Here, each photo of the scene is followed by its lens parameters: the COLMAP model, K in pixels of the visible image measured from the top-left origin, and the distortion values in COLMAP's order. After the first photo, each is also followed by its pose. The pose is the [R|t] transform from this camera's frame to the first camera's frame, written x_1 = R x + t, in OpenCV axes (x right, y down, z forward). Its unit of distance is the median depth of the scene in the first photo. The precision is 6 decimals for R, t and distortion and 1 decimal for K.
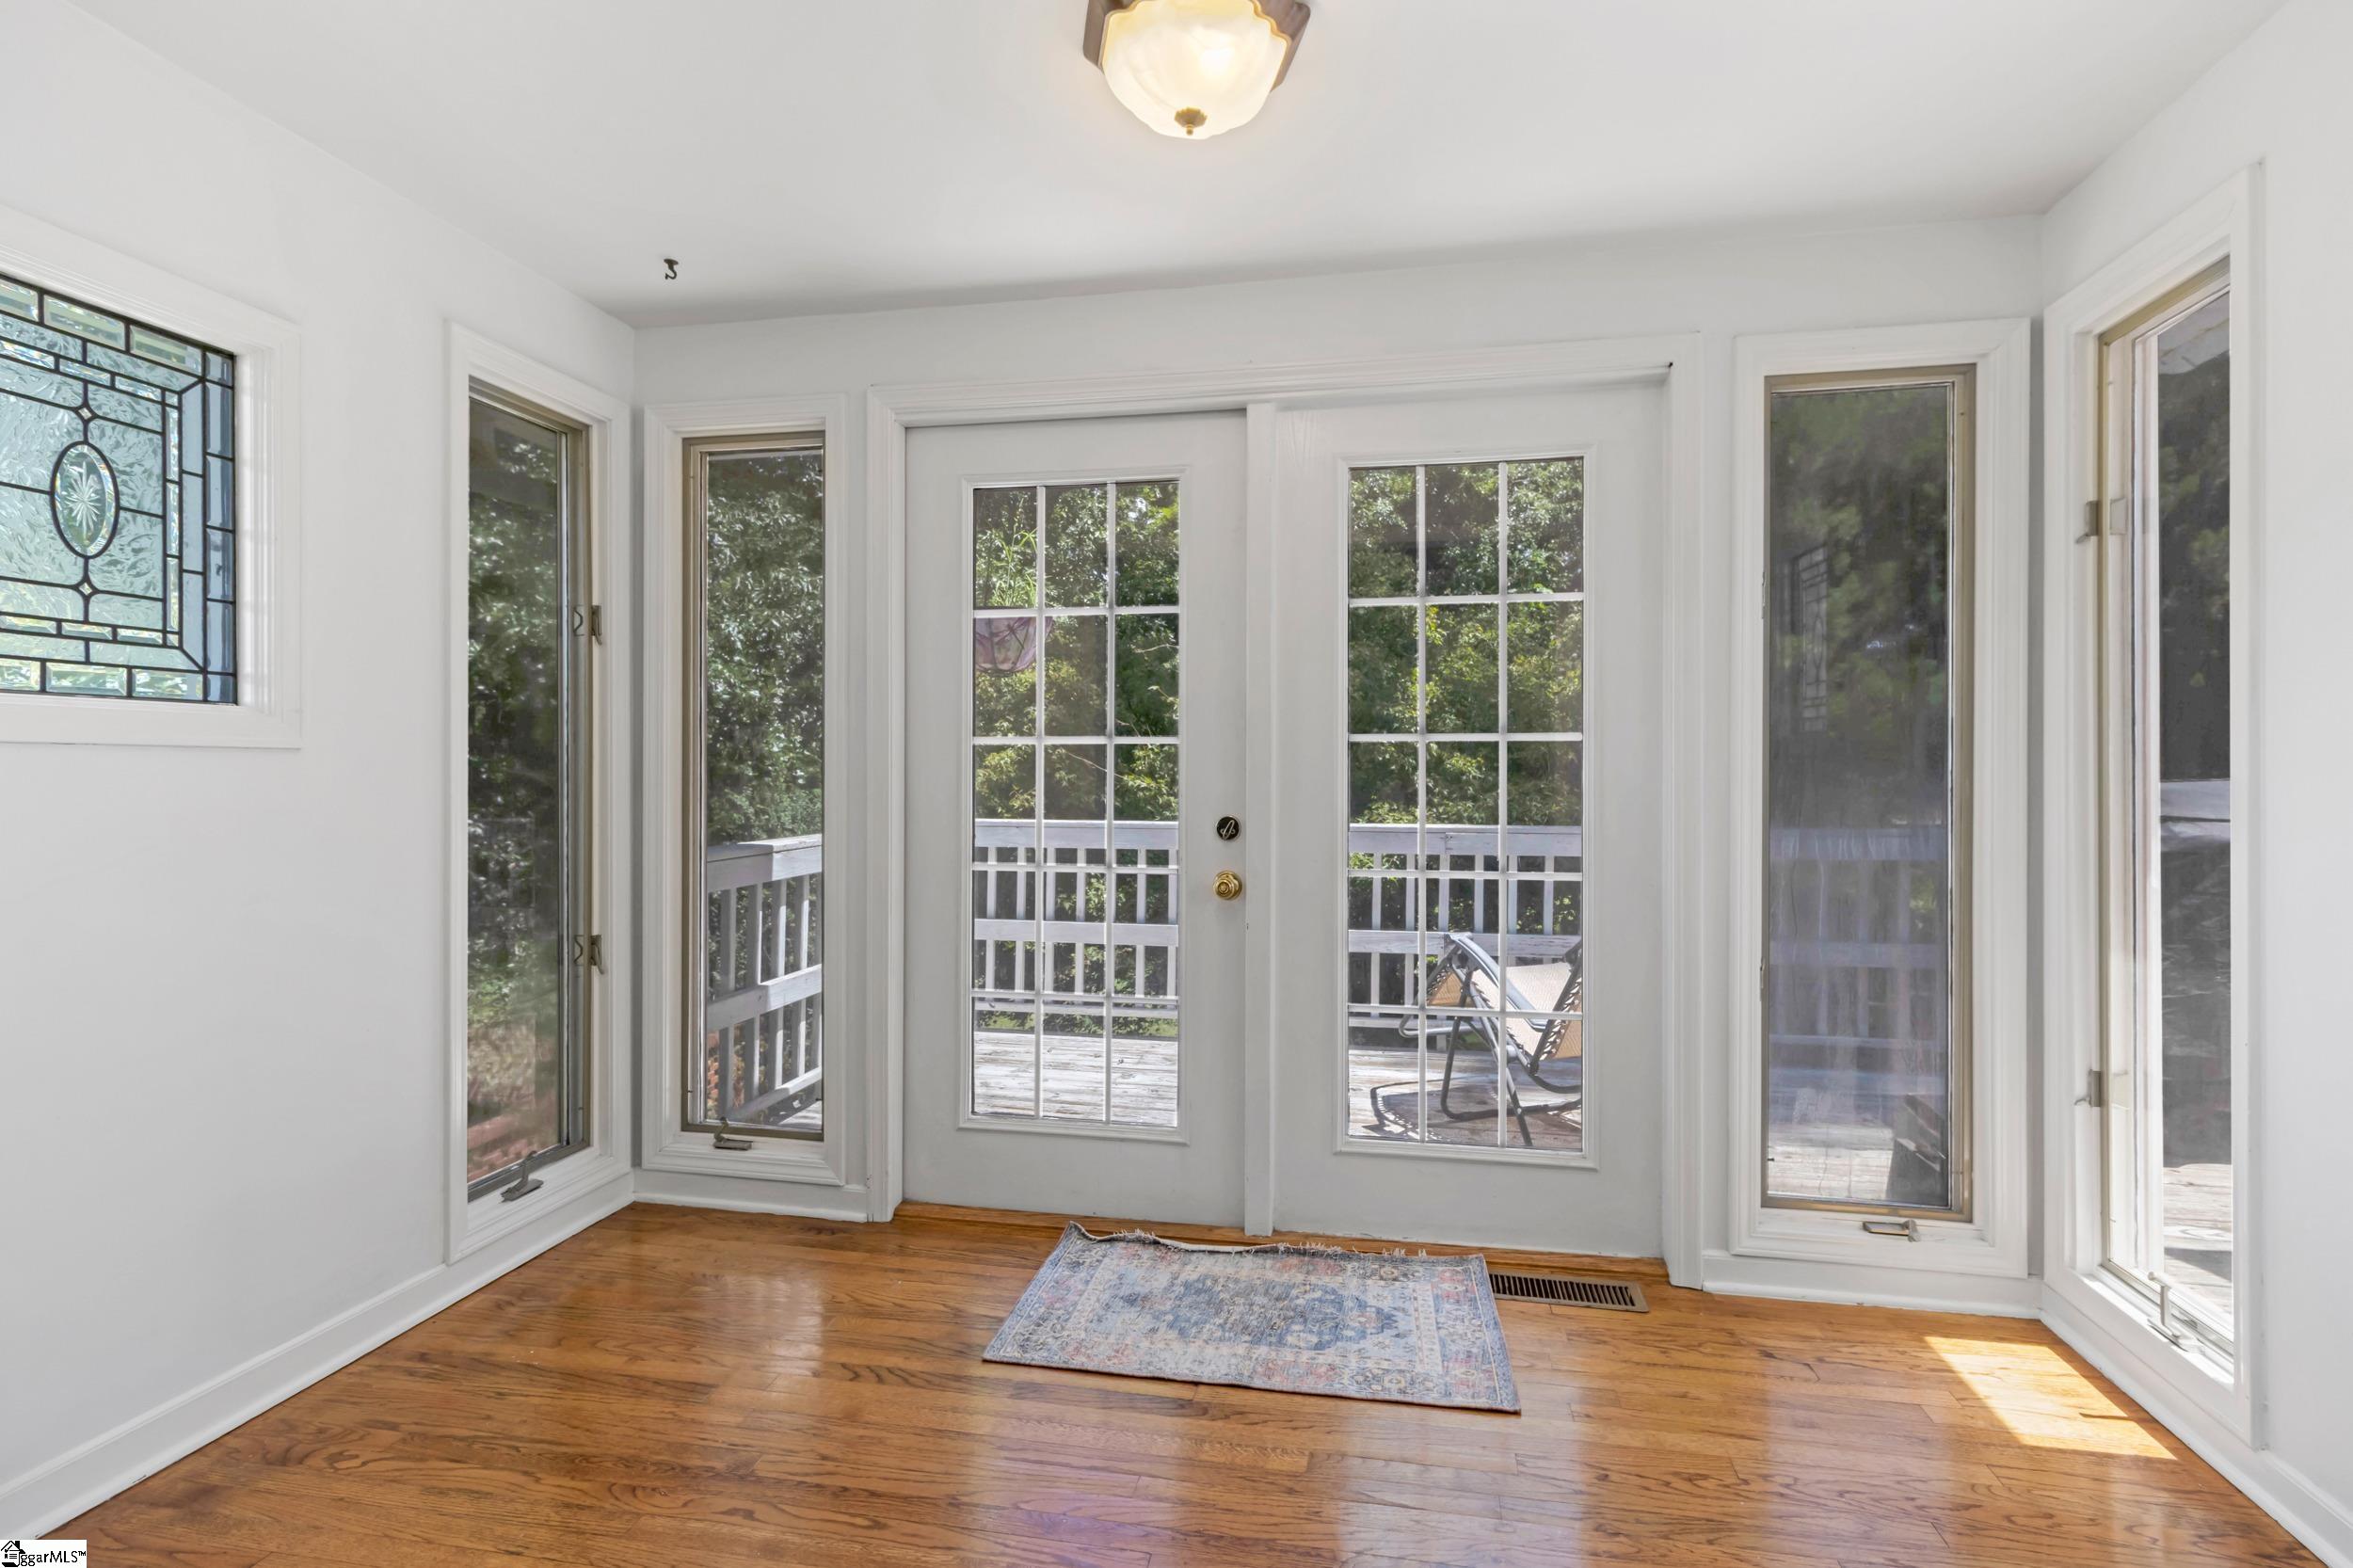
lens RADIAL K [[1128.6, 0, 1187.2], [0, 1128.6, 763.8], [0, 0, 1]] dist [-0.000007, 0.000433]
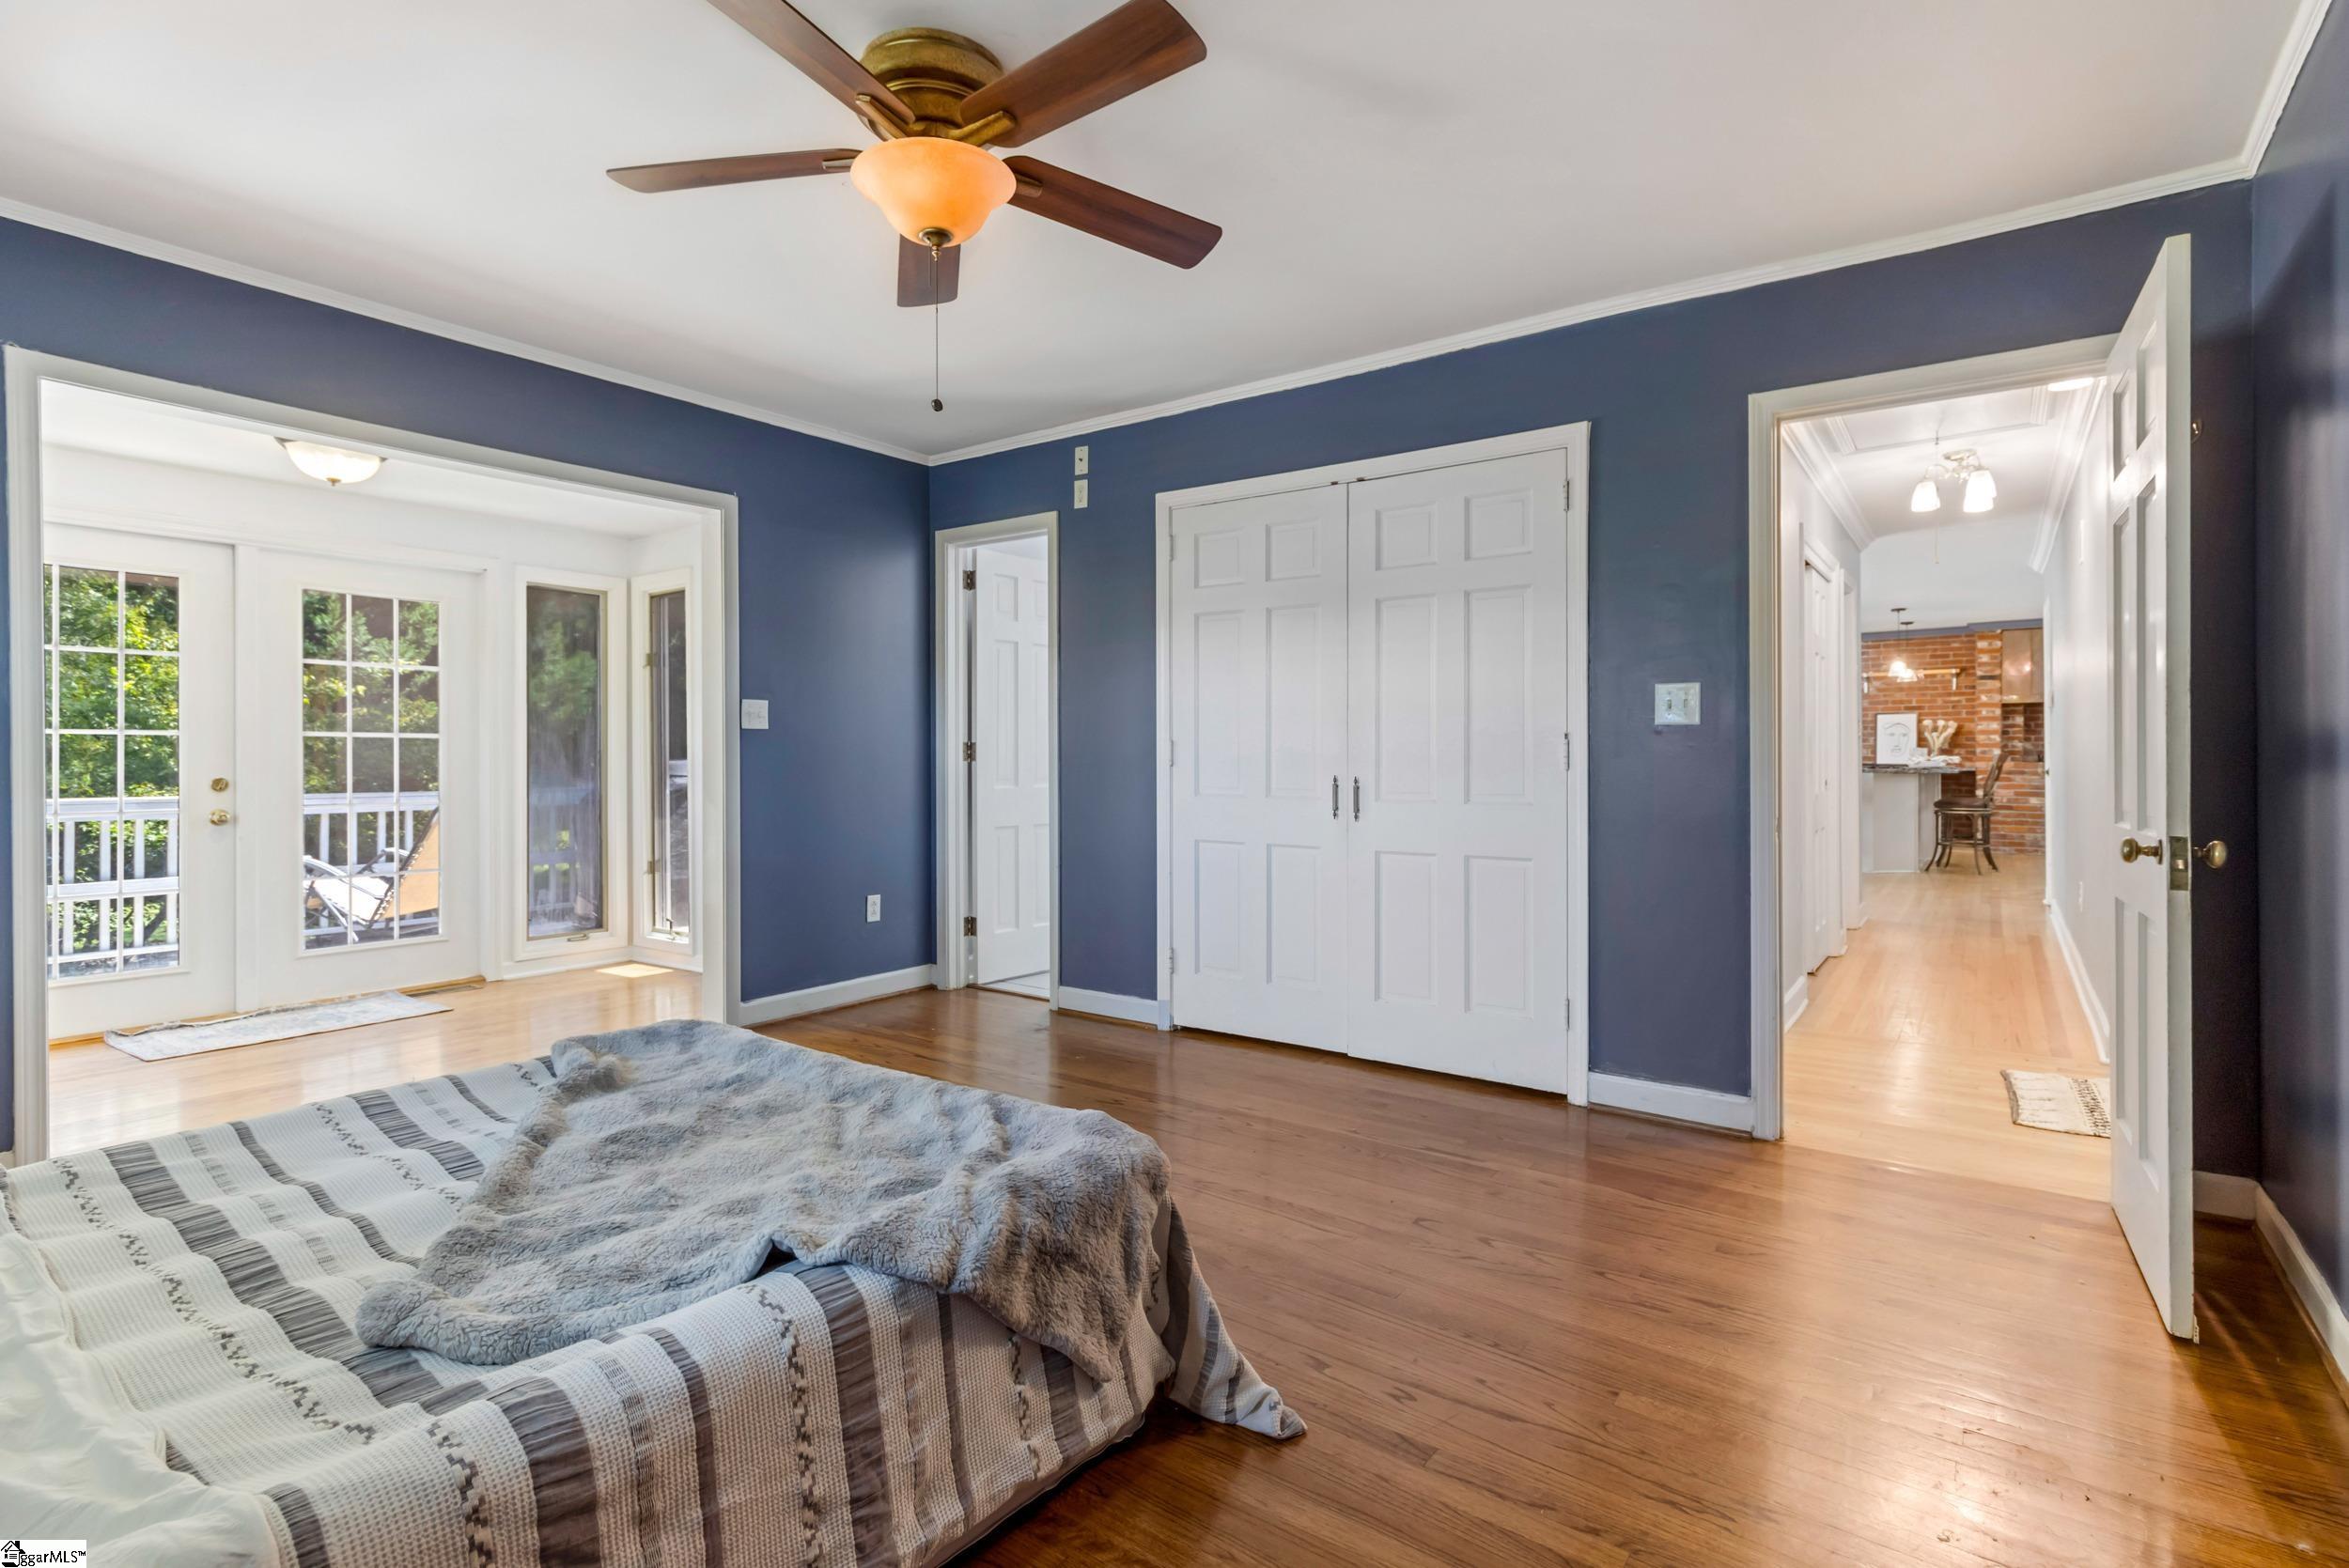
lens RADIAL K [[1126.6, 0, 1185.2], [0, 1126.6, 763.8], [0, 0, 1]] dist [-0.000007, 0.000433]
pose [[0.425083, 0.000563, 0.905154, -0.944708], [-0.001516, 0.999999, 0.000091, 0.023348], [-0.905153, -0.001411, 0.425084, -1.131187]]
